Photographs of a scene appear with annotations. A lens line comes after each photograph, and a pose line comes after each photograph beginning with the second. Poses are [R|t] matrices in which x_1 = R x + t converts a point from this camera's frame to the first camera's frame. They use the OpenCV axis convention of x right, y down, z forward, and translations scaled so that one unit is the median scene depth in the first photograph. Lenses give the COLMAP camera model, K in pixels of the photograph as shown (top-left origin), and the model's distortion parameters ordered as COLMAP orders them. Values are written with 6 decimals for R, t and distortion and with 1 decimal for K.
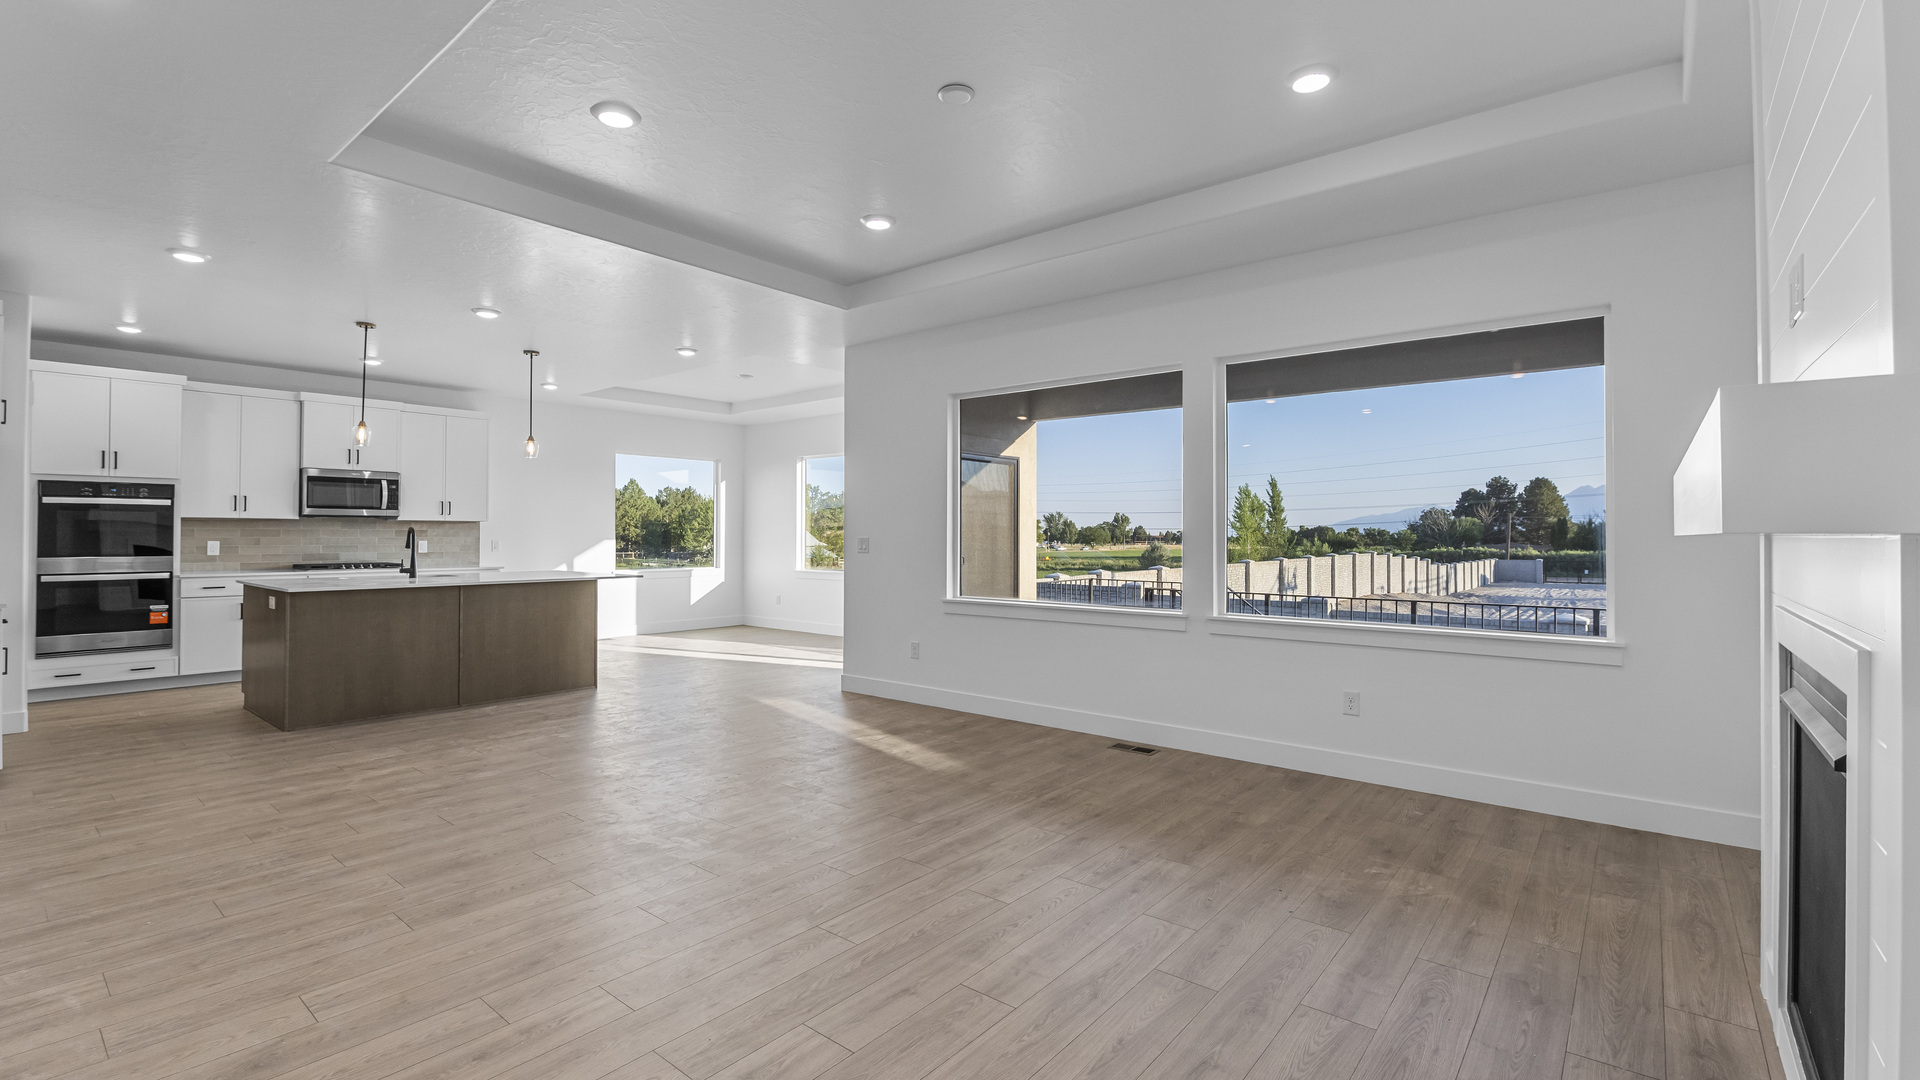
lens RADIAL K [[821.0, 0, 952.1], [0, 821.0, 527.3], [0, 0, 1]] dist [-0.011454, -0.000783]
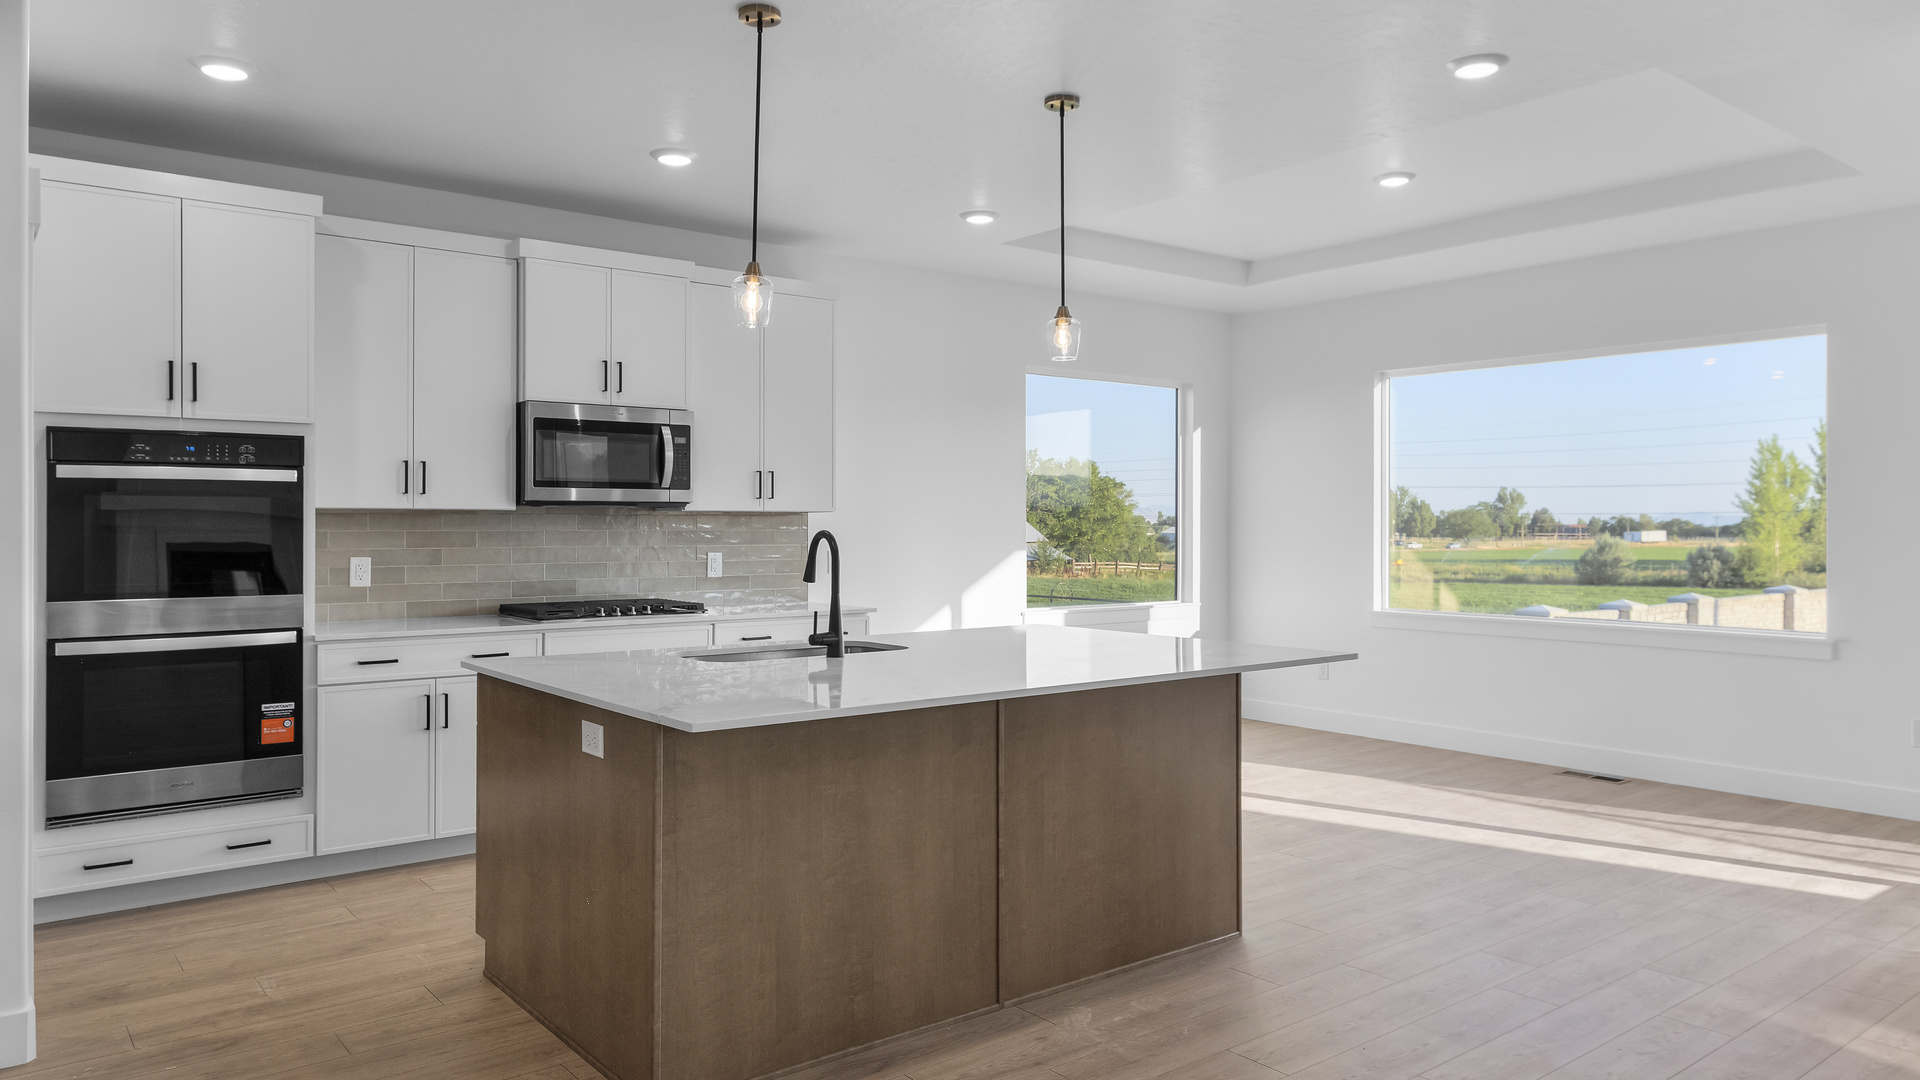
lens RADIAL K [[1248.1, 0, 960.0], [0, 1248.1, 526.8], [0, 0, 1]] dist [0.020762, -0.013652]
pose [[0.977637, -0.001233, -0.210297, -0.384790], [0.003614, 0.999934, 0.010940, -0.007386], [0.210269, -0.011456, 0.977576, 0.333296]]
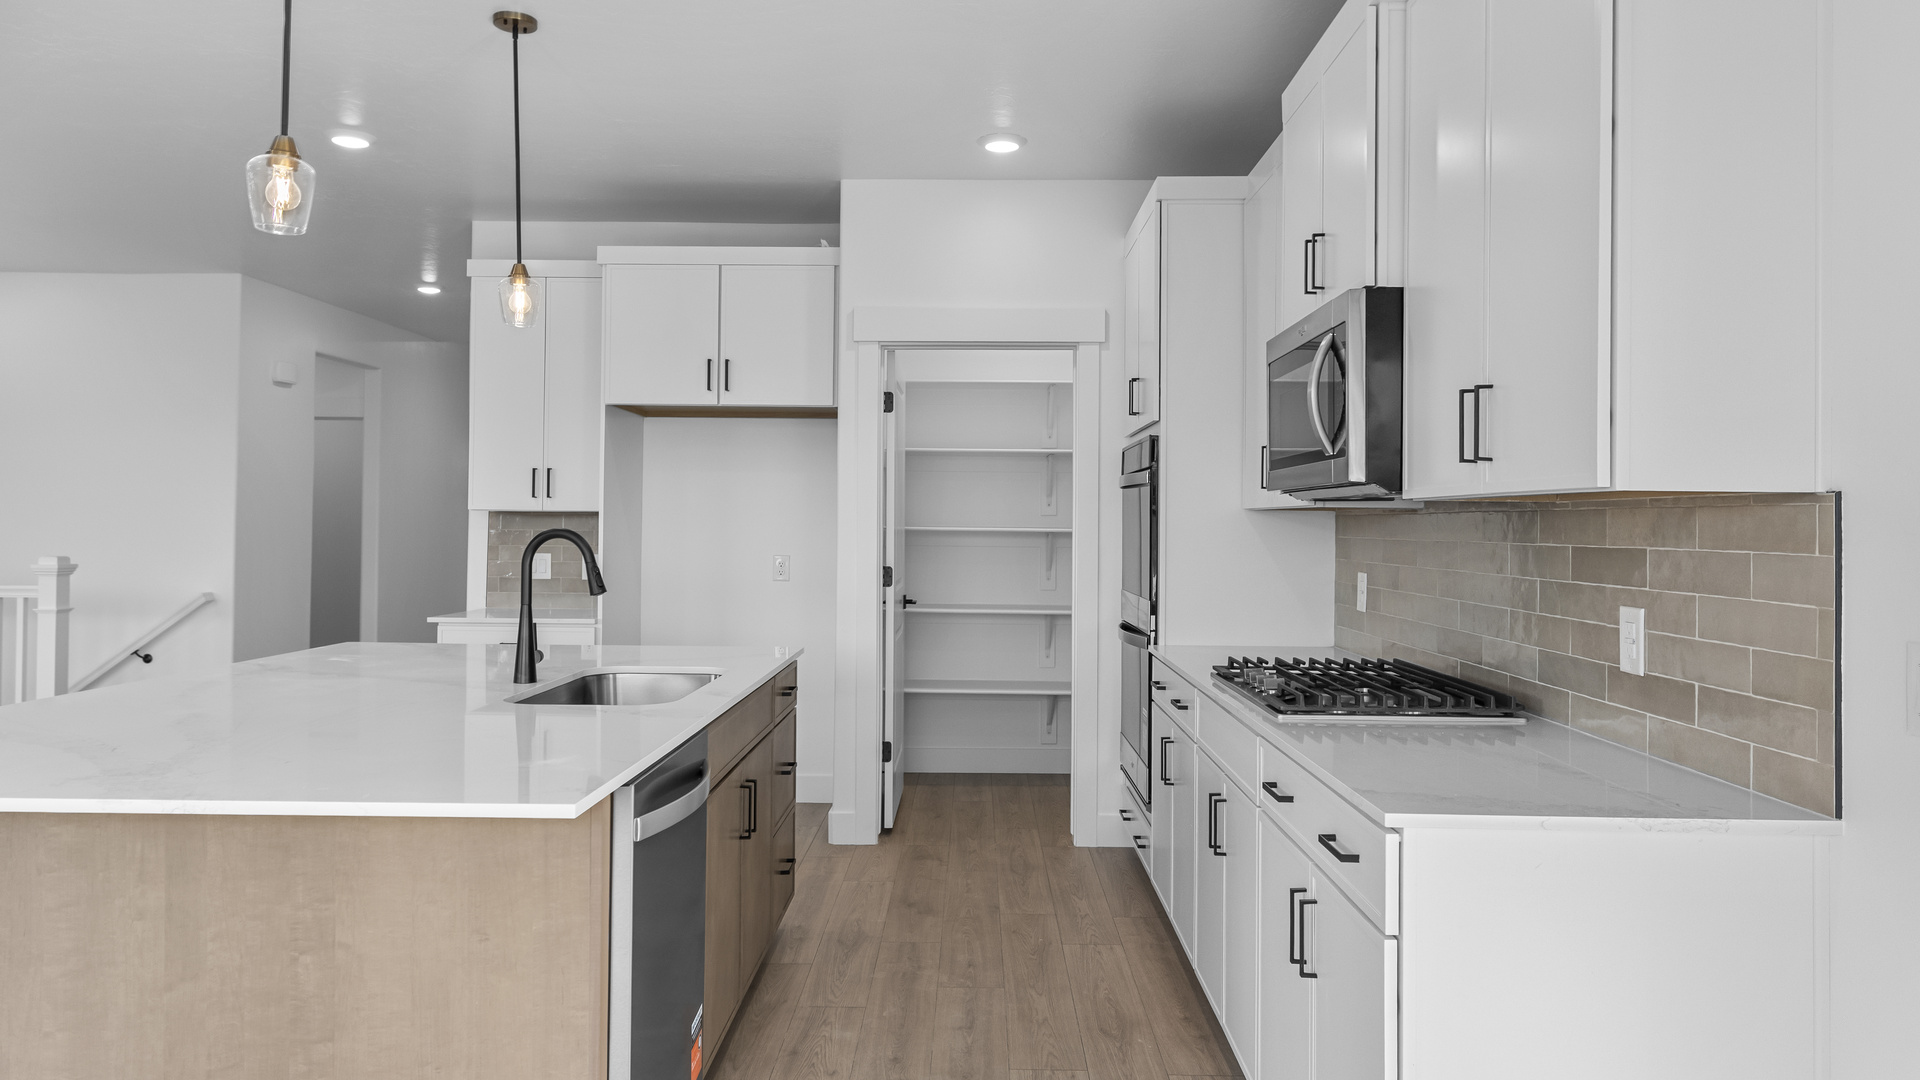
lens RADIAL K [[1248.1, 0, 951.6], [0, 1248.1, 525.3], [0, 0, 1]] dist [0.020762, -0.013652]
pose [[-0.781628, -0.006898, -0.623707, -0.393474], [-0.003677, 0.999972, -0.006451, 0.000428], [0.623735, -0.002749, -0.781631, 1.242864]]
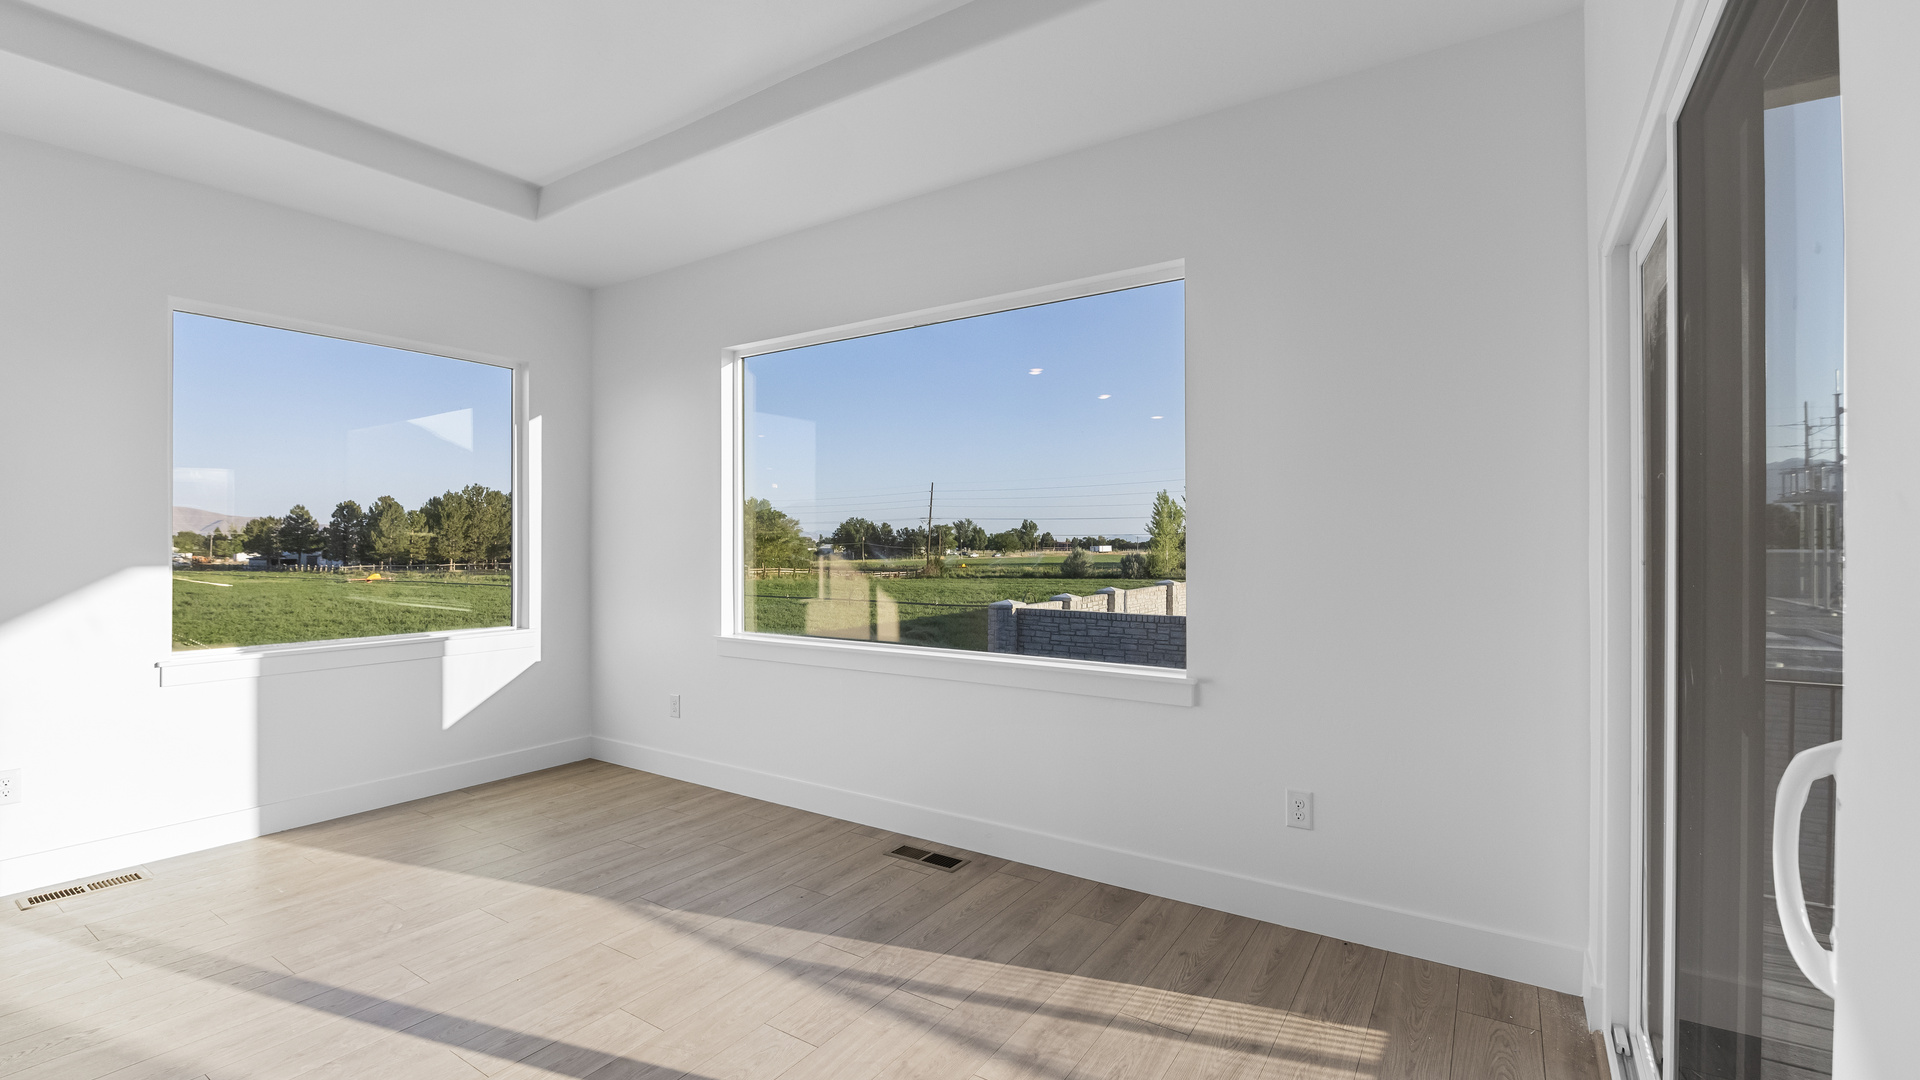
lens RADIAL K [[821.0, 0, 951.0], [0, 821.0, 539.6], [0, 0, 1]] dist [-0.011454, -0.000783]
pose [[0.994266, -0.004795, 0.106831, -0.171747], [0.004115, 0.999970, 0.006584, 0.005306], [-0.106860, -0.006107, 0.994255, 0.842369]]
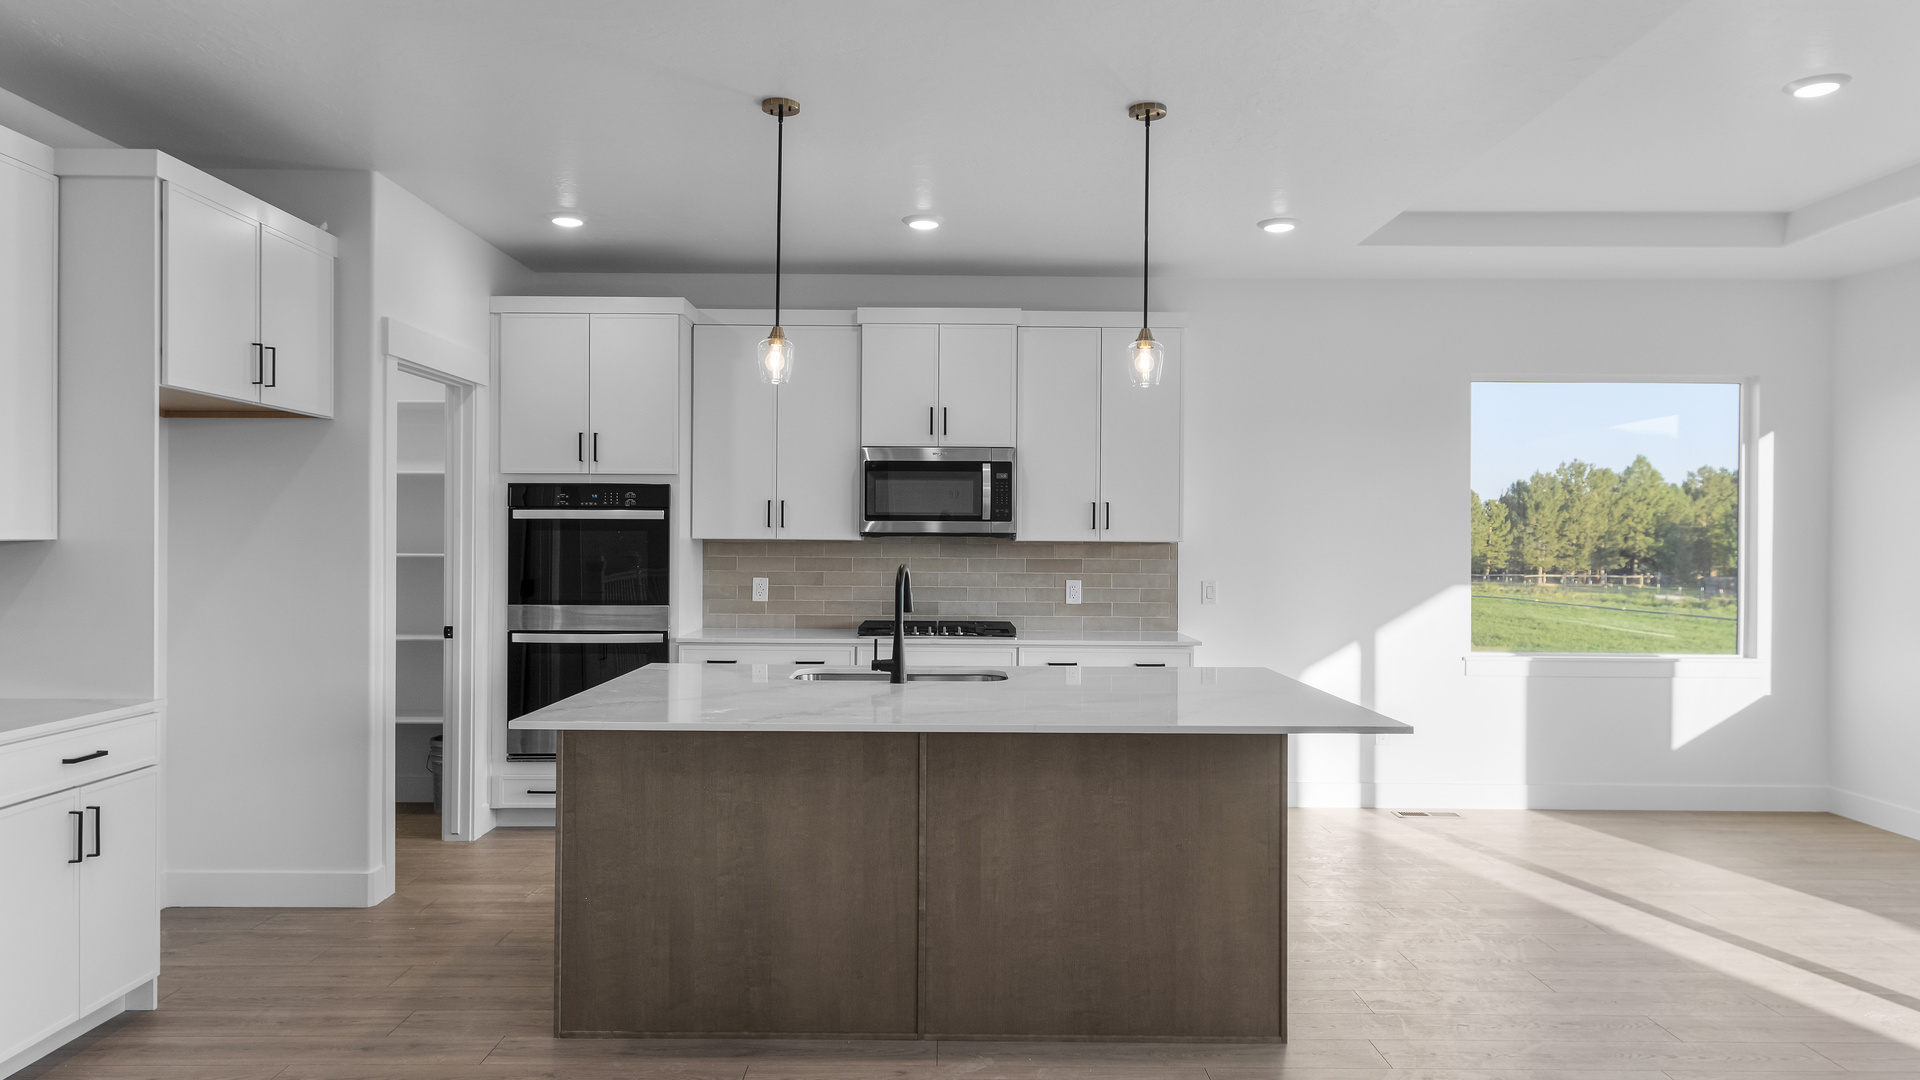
lens RADIAL K [[1248.1, 0, 966.5], [0, 1248.1, 542.2], [0, 0, 1]] dist [0.020762, -0.013652]
pose [[0.646484, 0.002986, -0.762921, -0.106860], [0.001720, 0.999984, 0.005371, -0.013042], [0.762925, -0.004785, 0.646469, 0.492250]]
